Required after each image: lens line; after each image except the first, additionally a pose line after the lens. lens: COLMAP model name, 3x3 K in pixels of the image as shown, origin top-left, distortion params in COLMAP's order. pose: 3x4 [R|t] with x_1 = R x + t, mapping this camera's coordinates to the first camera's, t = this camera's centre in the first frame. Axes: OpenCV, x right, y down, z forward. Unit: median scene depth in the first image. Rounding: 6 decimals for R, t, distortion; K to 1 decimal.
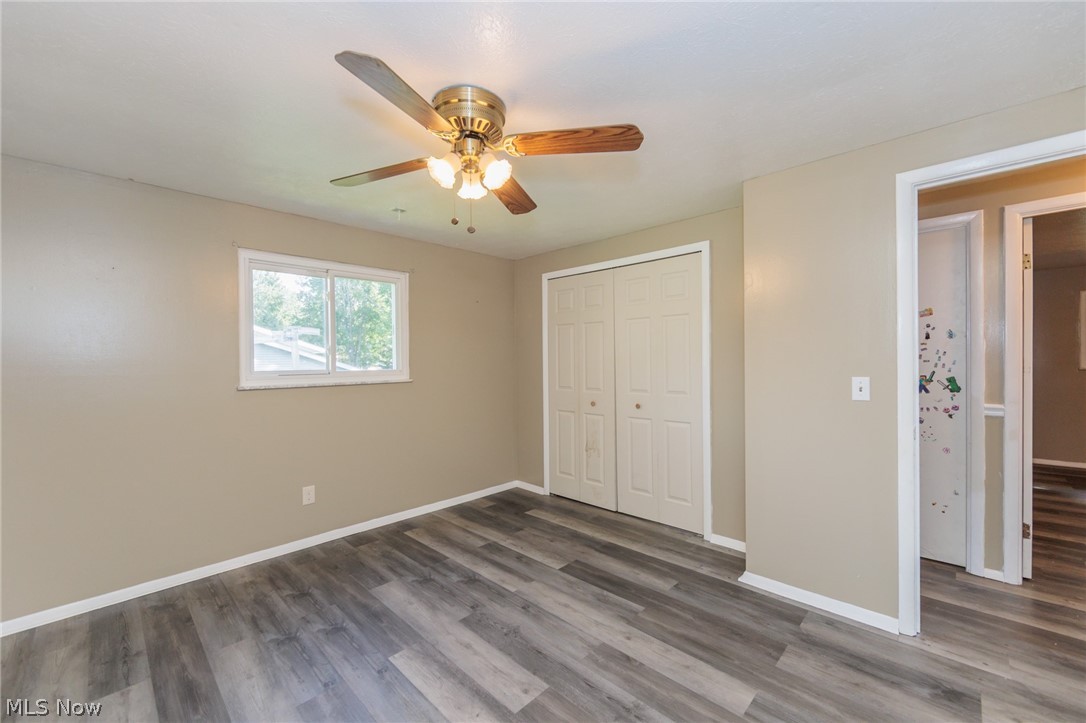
lens RADIAL K [[441.6, 0, 543.2], [0, 441.6, 364.9], [0, 0, 1]] dist [-0.000024, 0.000096]
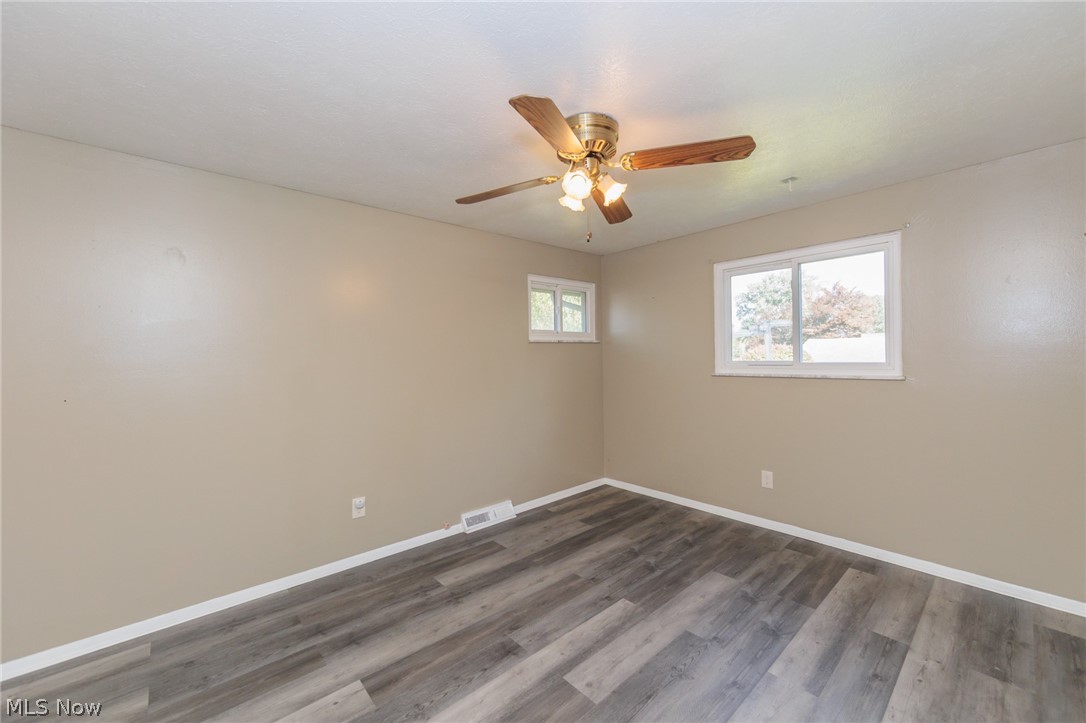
lens RADIAL K [[424.9, 0, 543.4], [0, 424.9, 362.8], [0, 0, 1]] dist [-0.001675, -0.000262]
pose [[-0.077208, 0.026418, -0.996665, 0.655860], [0.003060, 0.999650, 0.026260, -0.016052], [0.997010, -0.001022, -0.077262, 0.695601]]
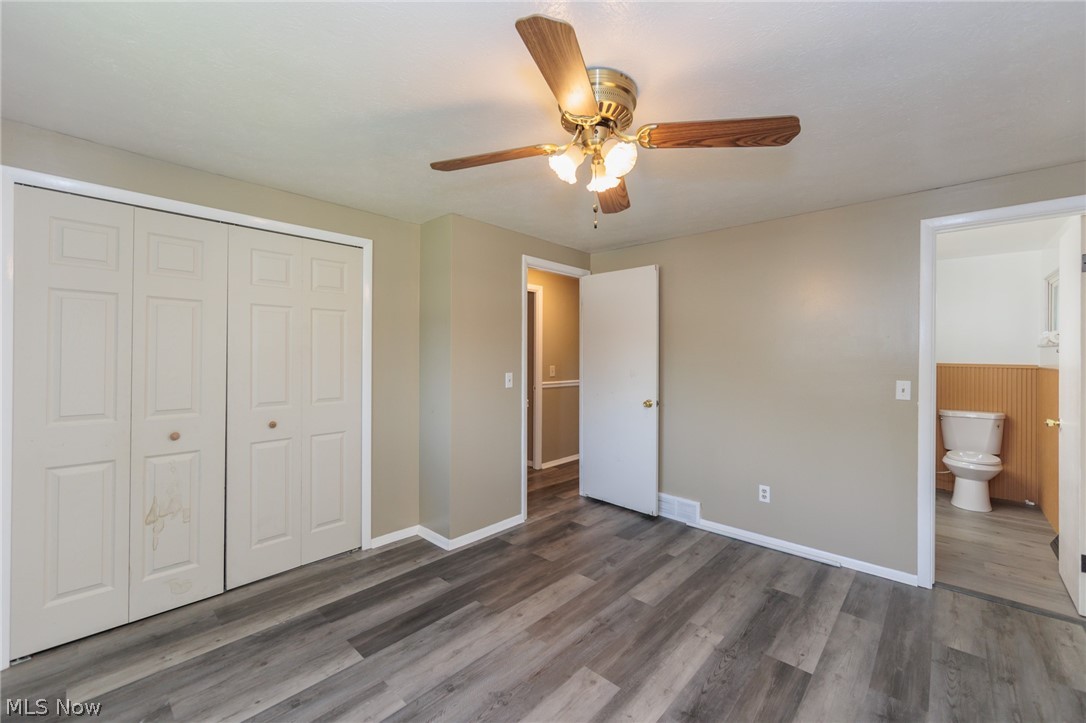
lens RADIAL K [[432.6, 0, 556.9], [0, 432.6, 359.8], [0, 0, 1]] dist [-0.001985, -0.000131]
pose [[-0.046910, 0.003423, 0.998893, -0.755080], [0.005276, 0.999981, -0.003179, -0.012308], [-0.998885, 0.005122, -0.046927, 0.808732]]
